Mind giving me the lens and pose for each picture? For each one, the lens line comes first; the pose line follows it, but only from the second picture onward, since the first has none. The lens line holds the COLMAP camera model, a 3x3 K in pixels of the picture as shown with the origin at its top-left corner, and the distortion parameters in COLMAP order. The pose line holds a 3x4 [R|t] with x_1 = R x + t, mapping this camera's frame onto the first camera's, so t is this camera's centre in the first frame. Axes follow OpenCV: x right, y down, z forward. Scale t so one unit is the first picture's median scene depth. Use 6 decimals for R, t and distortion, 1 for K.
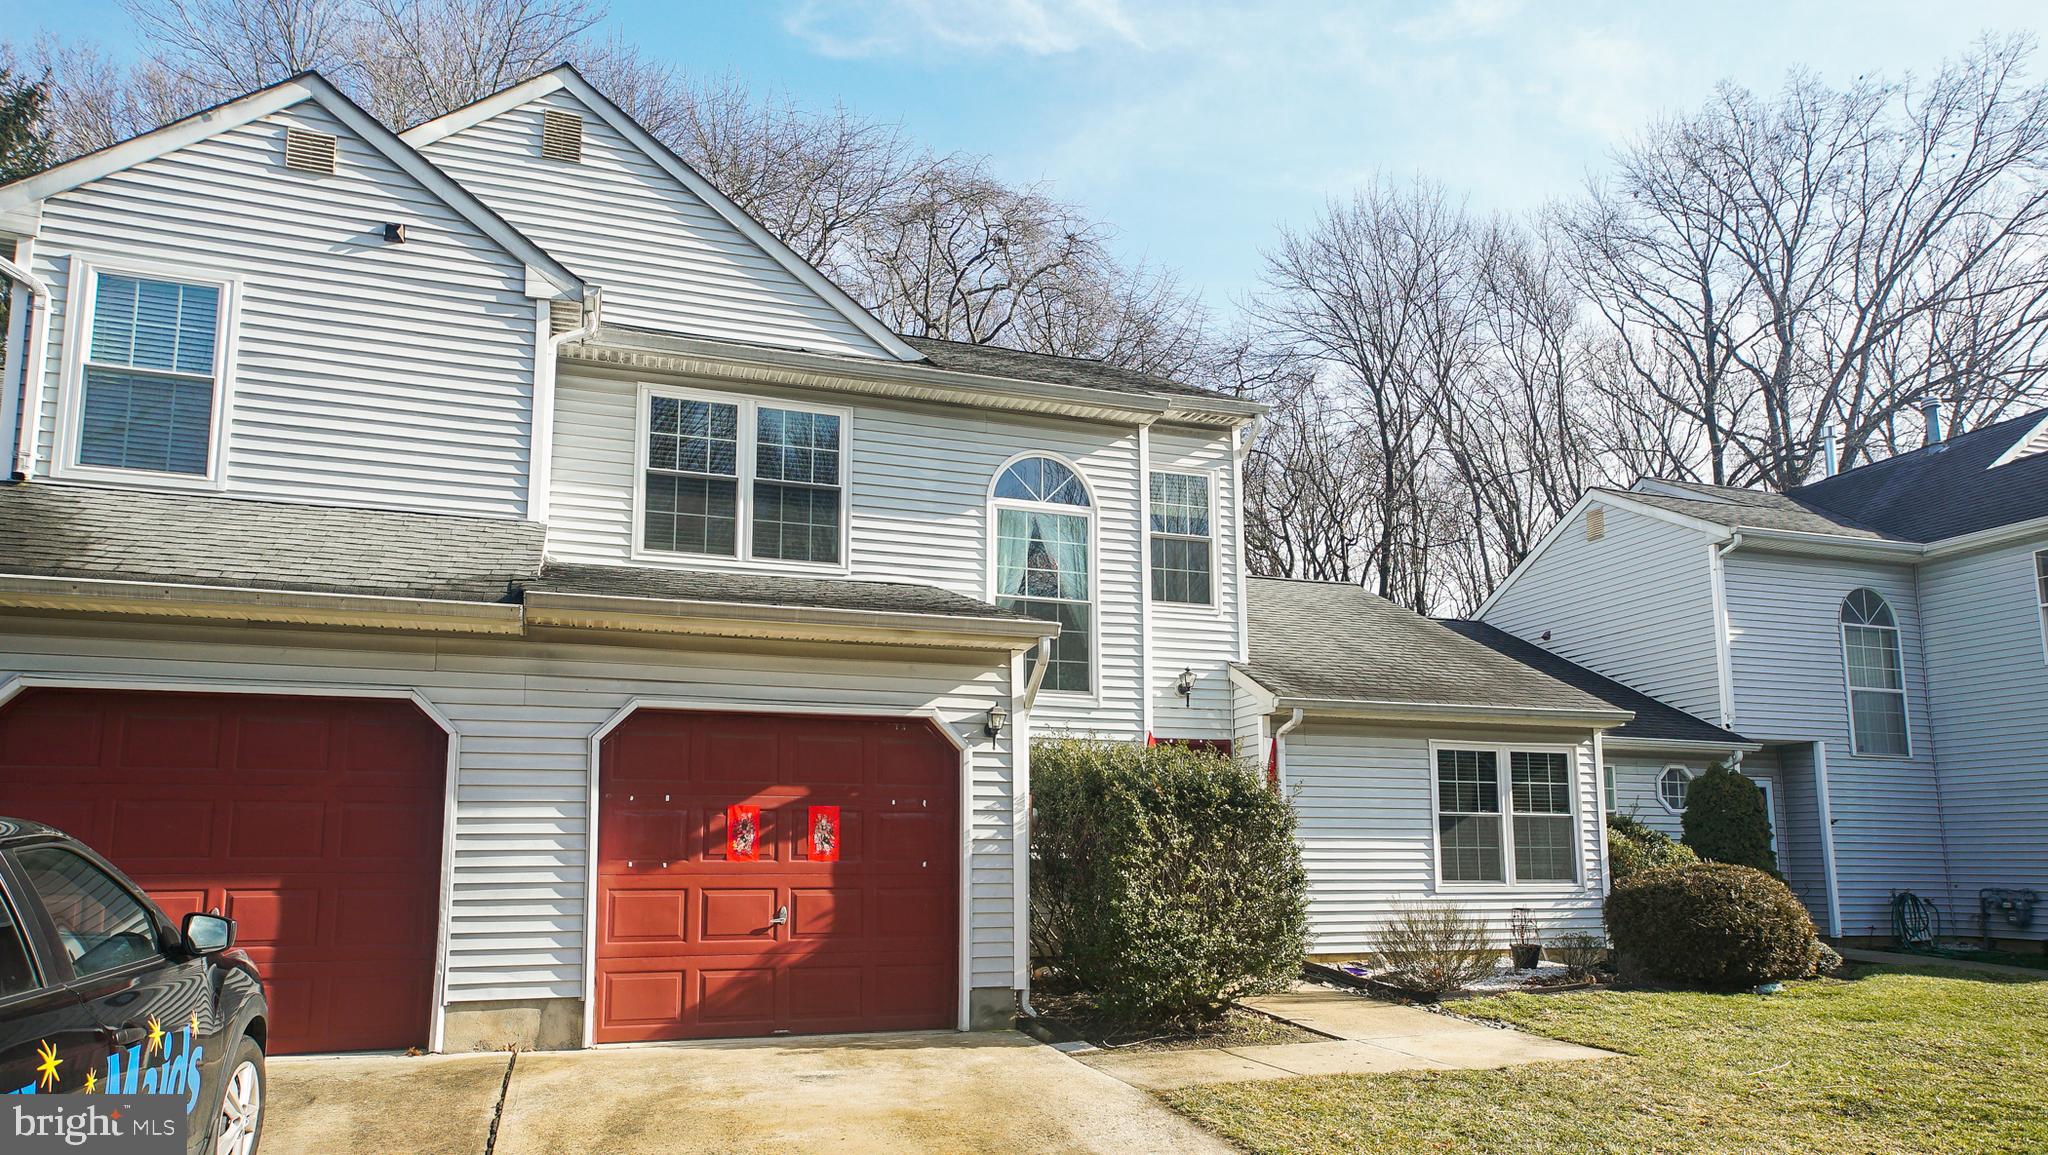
lens RADIAL K [[1295.2, 0, 1020.9], [0, 1295.2, 614.5], [0, 0, 1]] dist [-0.017581, 0.046943]
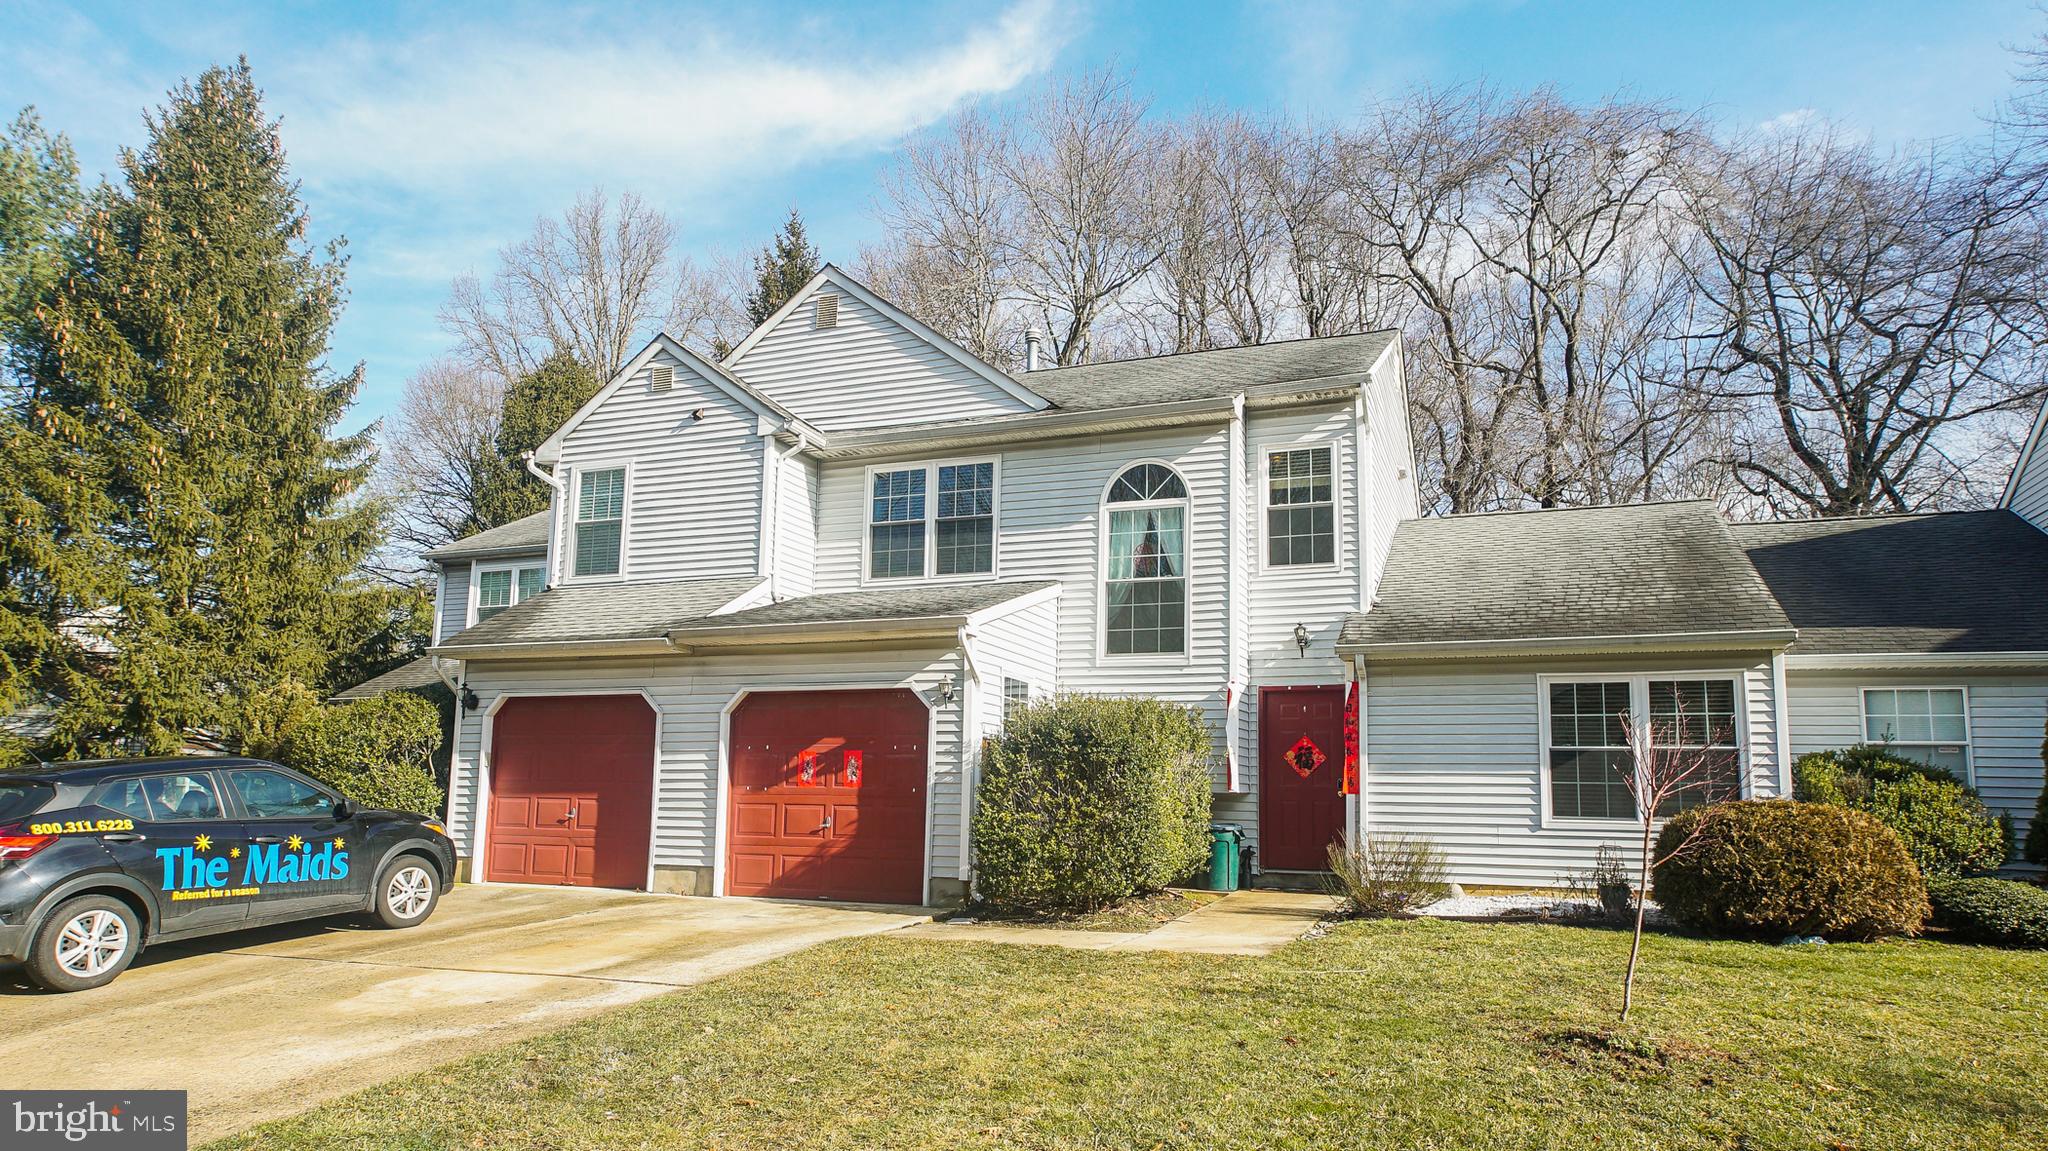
lens RADIAL K [[1255.8, 0, 1013.4], [0, 1255.8, 527.9], [0, 0, 1]] dist [-0.019474, 0.039592]
pose [[0.761113, -0.127823, -0.635899, 0.753843], [0.108114, 0.991676, -0.069936, 0.010251], [0.639545, -0.015521, 0.768597, -0.000683]]
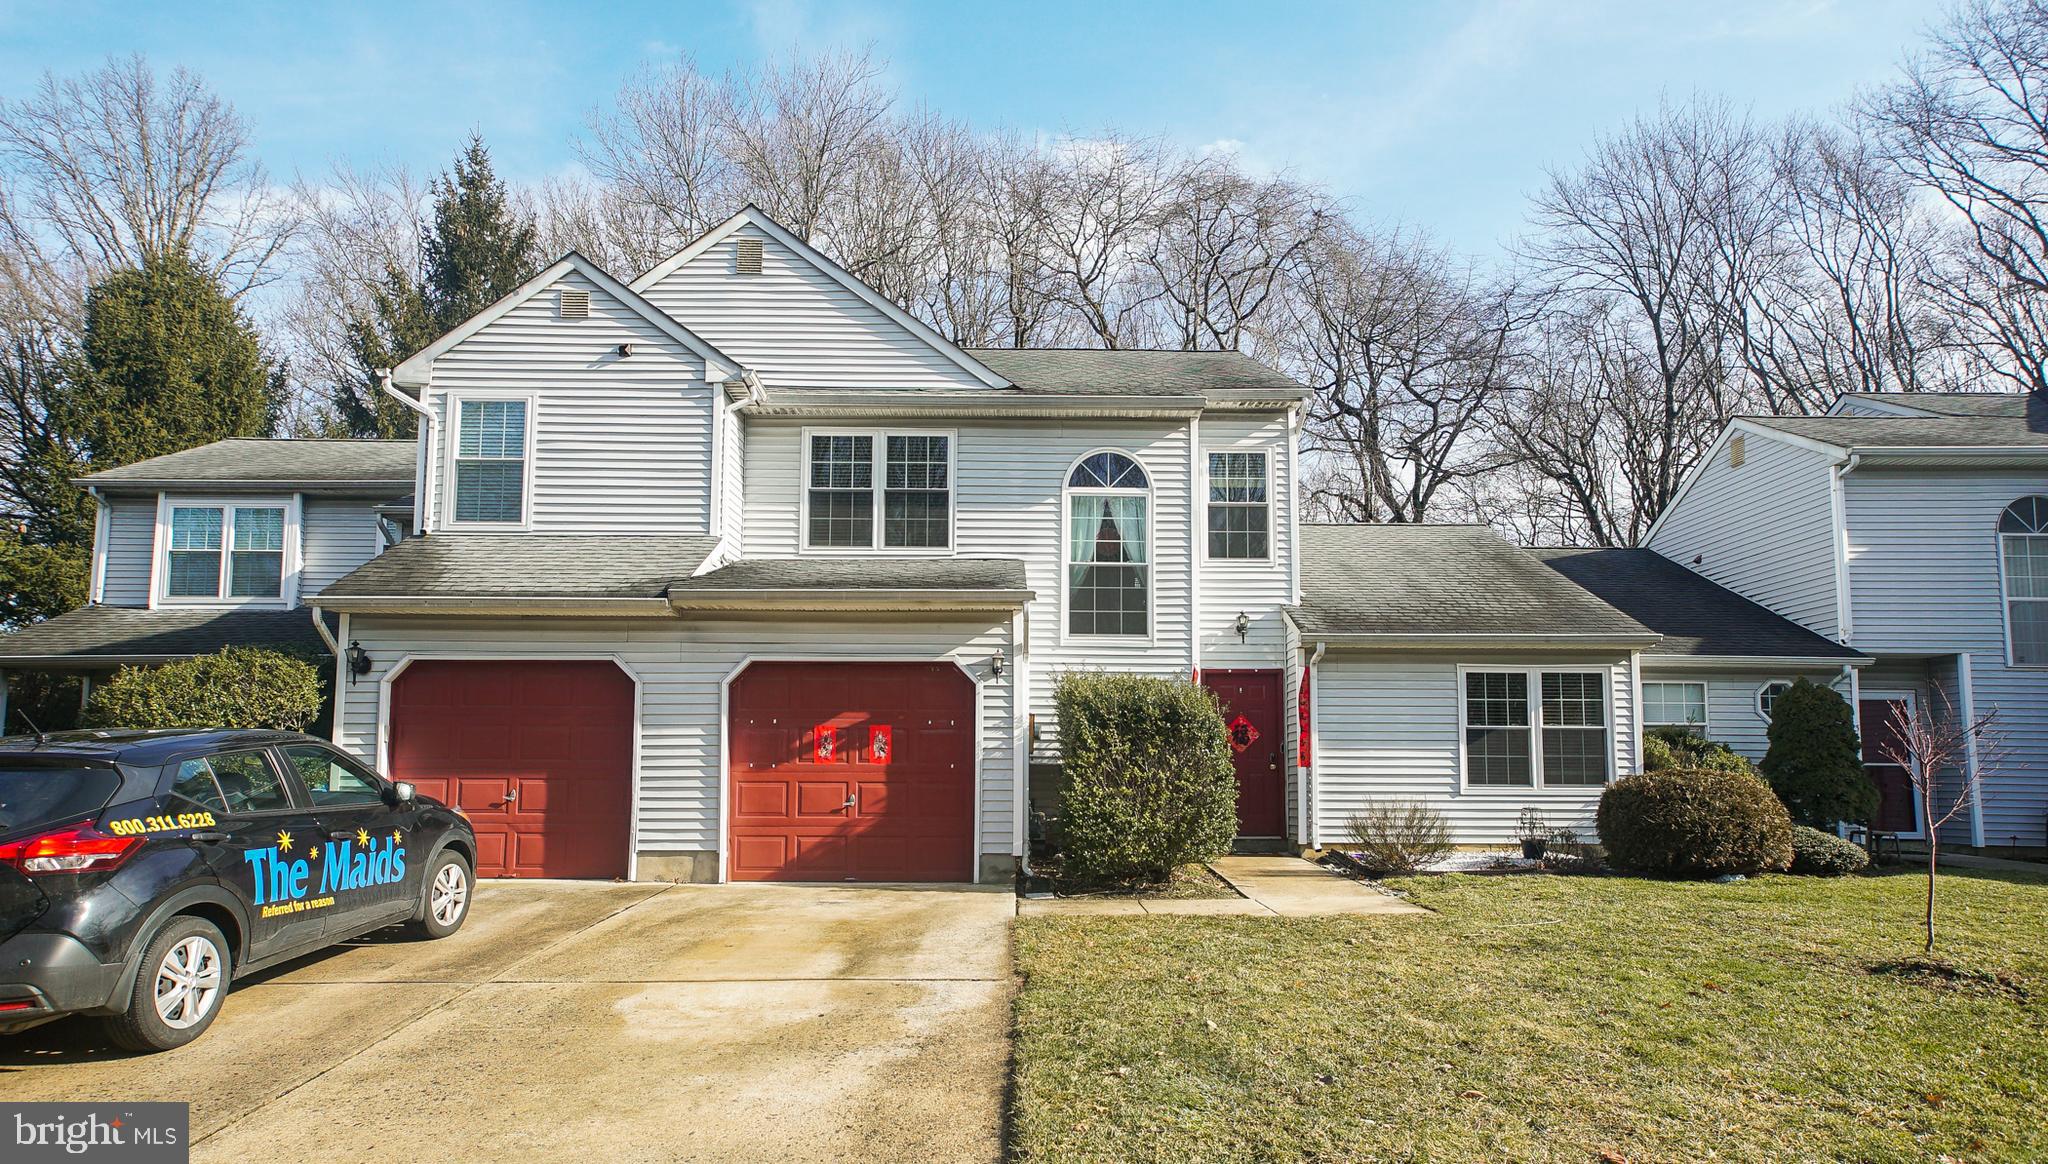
lens RADIAL K [[1180.4, 0, 1024.0], [0, 1180.4, 582.0], [0, 0, 1]] dist [-0.022696, 0.047369]
pose [[0.950554, -0.048108, -0.306810, 0.323510], [0.055030, 0.998387, 0.013947, -0.016297], [0.305644, -0.030142, 0.951669, -0.152866]]
